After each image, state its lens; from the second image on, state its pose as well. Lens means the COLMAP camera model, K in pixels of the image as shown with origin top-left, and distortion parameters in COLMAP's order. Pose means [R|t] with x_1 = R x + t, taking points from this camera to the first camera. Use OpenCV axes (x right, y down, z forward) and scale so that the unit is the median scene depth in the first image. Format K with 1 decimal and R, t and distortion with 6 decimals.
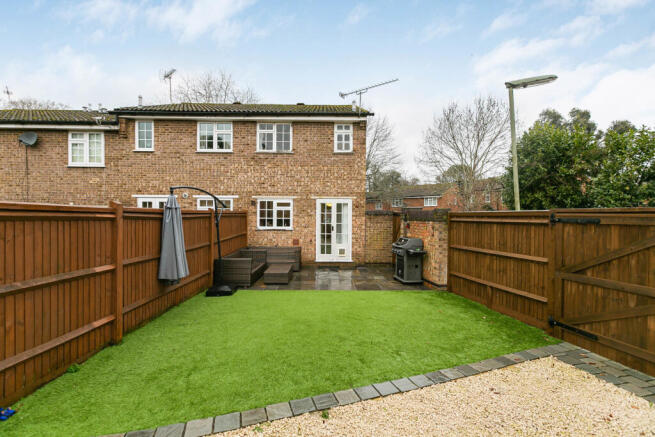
lens RADIAL K [[298.5, 0, 324.4], [0, 298.5, 216.8], [0, 0, 1]] dist [-0.000006, -0.000214]
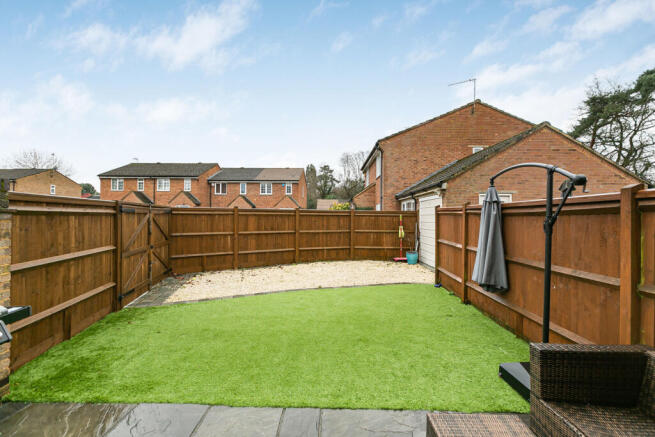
lens RADIAL K [[298.5, 0, 329.4], [0, 298.5, 218.2], [0, 0, 1]] dist [-0.000006, -0.000214]
pose [[-0.999624, -0.017529, 0.021108, -0.028992], [-0.017334, 0.999806, 0.009395, 0.008542], [-0.021269, 0.009025, -0.999733, 0.954987]]
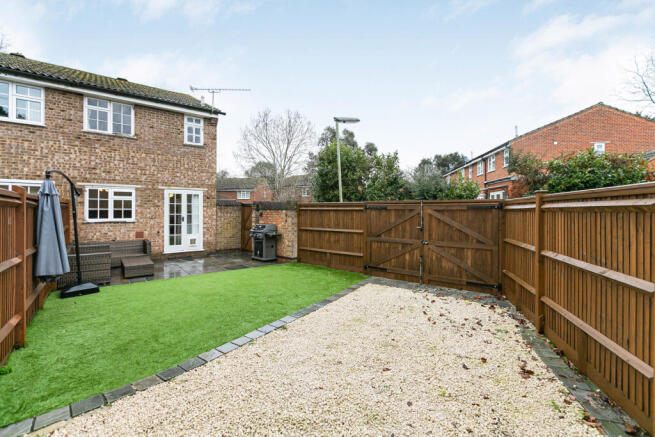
lens RADIAL K [[298.5, 0, 334.5], [0, 298.5, 210.6], [0, 0, 1]] dist [-0.000006, -0.000214]
pose [[0.780529, -0.006077, 0.625090, -0.205389], [0.004351, 0.999981, 0.004289, 0.008701], [-0.625105, -0.000628, 0.780541, -0.106827]]
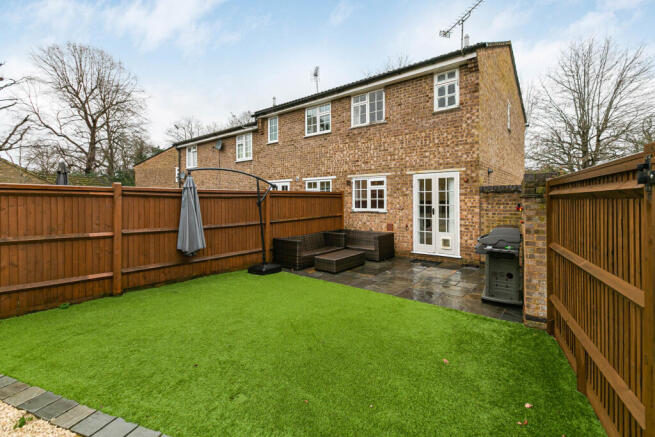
lens RADIAL K [[298.5, 0, 325.2], [0, 298.5, 199.2], [0, 0, 1]] dist [-0.000006, -0.000214]
pose [[0.765698, -0.010771, -0.643111, 0.312179], [0.004955, 0.999929, -0.010847, 0.015008], [0.643182, 0.005119, 0.765696, 0.238919]]
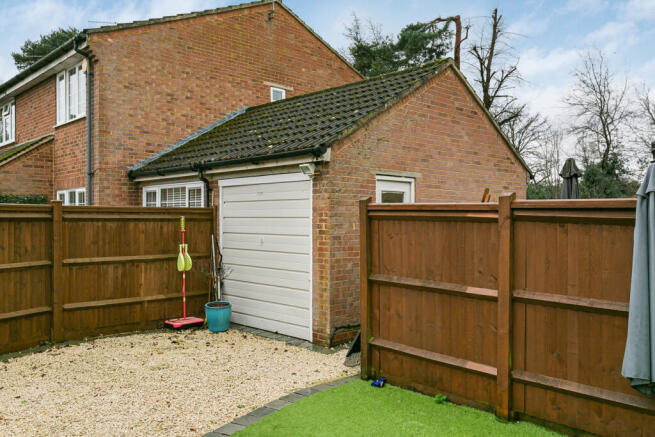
lens RADIAL K [[553.5, 0, 324.4], [0, 553.5, 218.5], [0, 0, 1]] dist [0.024474, 0.000839]
pose [[-0.730440, -0.014053, -0.682832, 0.152114], [-0.014433, 0.999883, -0.005138, 0.005908], [0.682824, 0.006102, -0.730557, 0.632416]]
